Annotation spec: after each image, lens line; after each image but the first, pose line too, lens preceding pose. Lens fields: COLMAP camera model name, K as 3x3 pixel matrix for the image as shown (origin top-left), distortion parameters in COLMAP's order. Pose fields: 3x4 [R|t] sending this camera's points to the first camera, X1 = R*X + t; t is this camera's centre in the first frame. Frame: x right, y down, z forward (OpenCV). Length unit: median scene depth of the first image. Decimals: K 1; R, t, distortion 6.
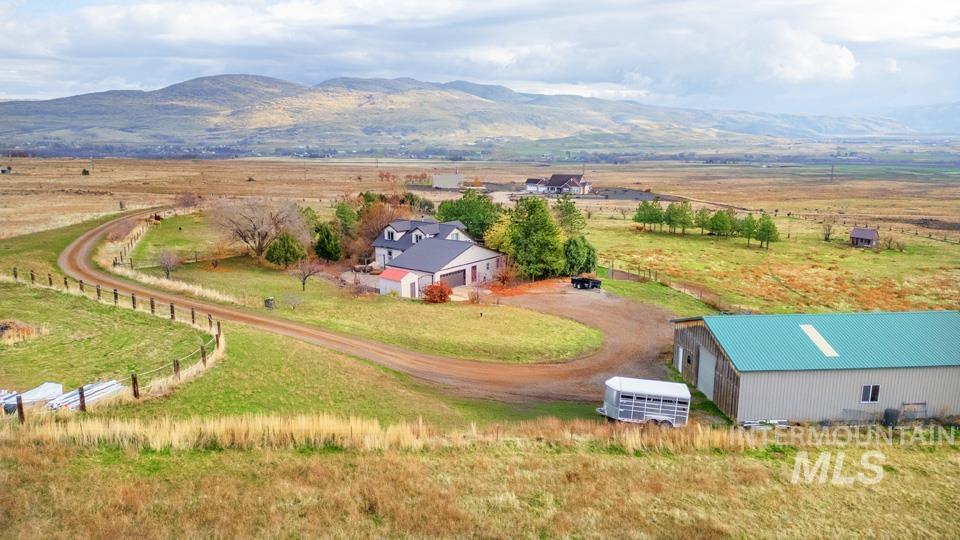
lens RADIAL K [[652.1, 0, 480.0], [0, 652.1, 270.0], [0, 0, 1]] dist [0.091466, -0.100453]
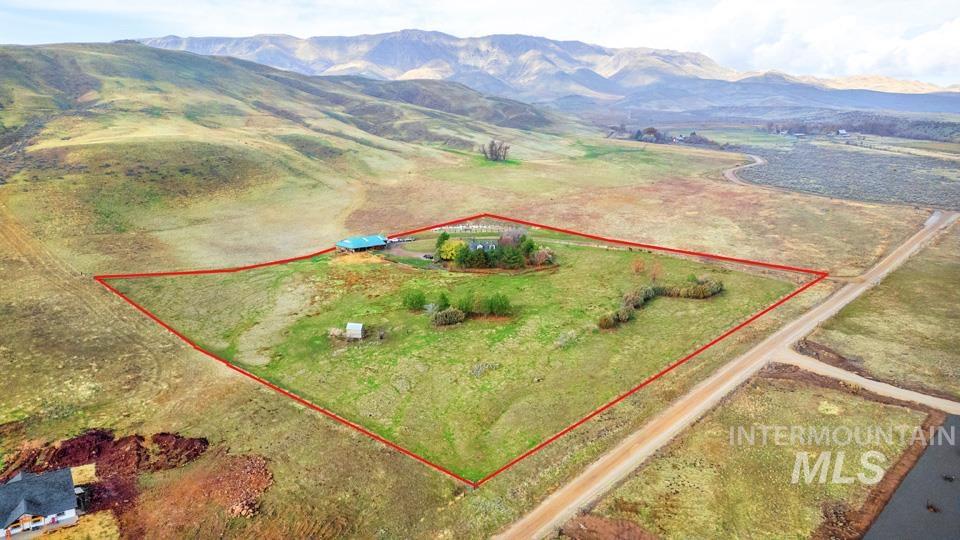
lens RADIAL K [[688.6, 0, 480.0], [0, 688.6, 270.0], [0, 0, 1]] dist [0.014138, 0.000635]
pose [[-0.777472, 0.118934, -0.617570, 0.070660], [-0.124396, 0.933476, 0.336376, -0.037829], [0.616493, 0.338346, -0.710956, 0.121146]]
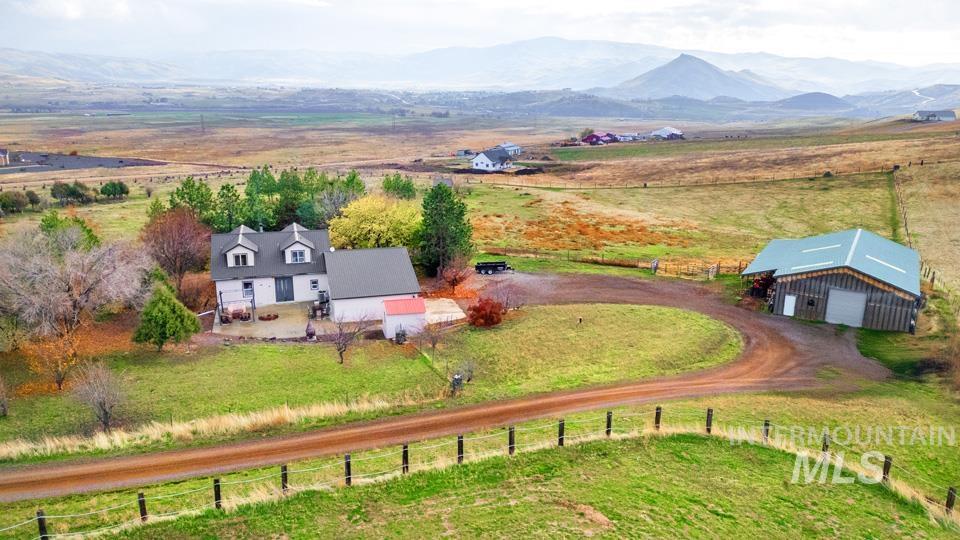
lens RADIAL K [[688.6, 0, 480.0], [0, 688.6, 270.0], [0, 0, 1]] dist [0.014138, 0.000635]
pose [[0.586316, -0.206298, 0.783374, -0.020020], [0.152006, 0.977870, 0.143749, -0.003894], [-0.795693, 0.034795, 0.604700, 0.013470]]
